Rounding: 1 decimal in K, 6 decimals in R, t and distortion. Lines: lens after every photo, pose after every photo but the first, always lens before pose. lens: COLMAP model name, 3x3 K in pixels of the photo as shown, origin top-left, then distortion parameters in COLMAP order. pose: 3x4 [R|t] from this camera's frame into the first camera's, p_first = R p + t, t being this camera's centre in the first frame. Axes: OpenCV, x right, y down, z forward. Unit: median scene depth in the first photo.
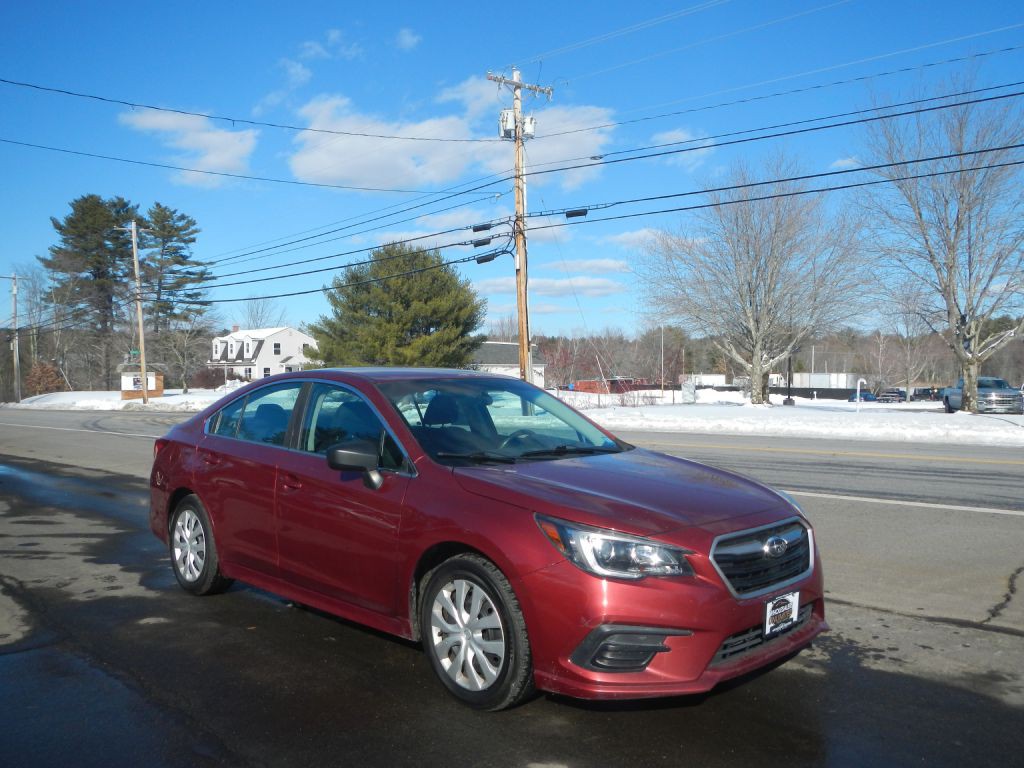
lens RADIAL K [[842.8, 0, 516.3], [0, 842.8, 389.8], [0, 0, 1]] dist [0.004329, -0.011152]
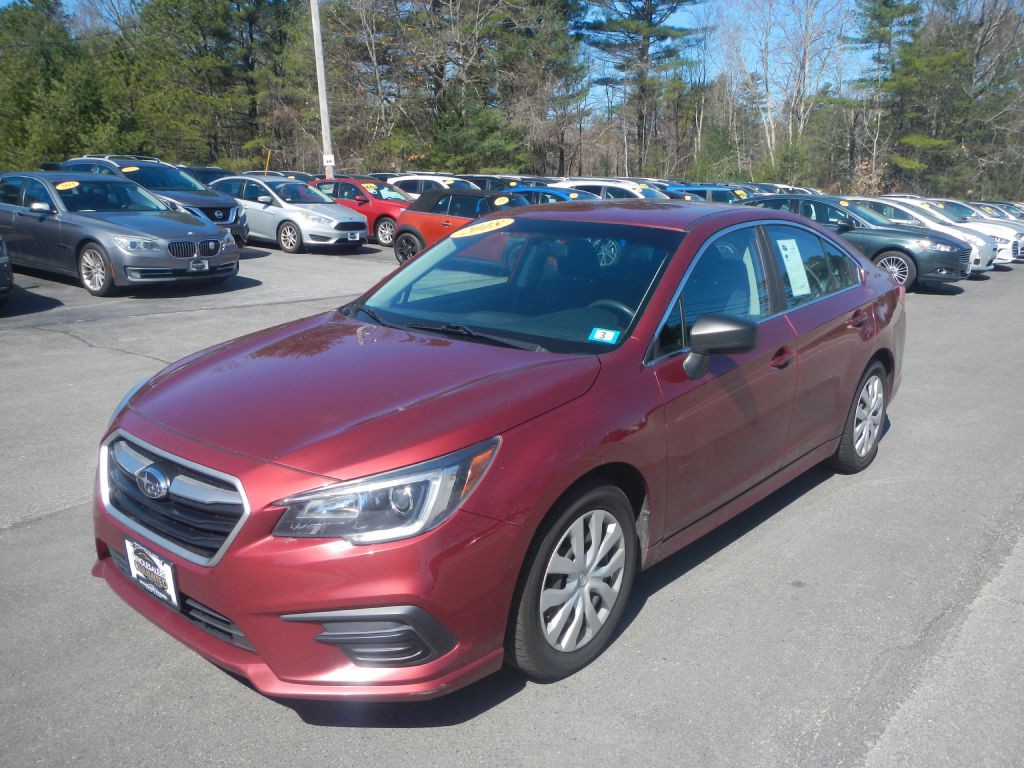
lens RADIAL K [[842.8, 0, 509.6], [0, 842.8, 390.1], [0, 0, 1]] dist [0.004329, -0.011152]
pose [[0.079438, 0.249383, -0.965141, 0.097001], [-0.034004, 0.968315, 0.247405, -0.007068], [0.996260, 0.013165, 0.085401, 0.121355]]
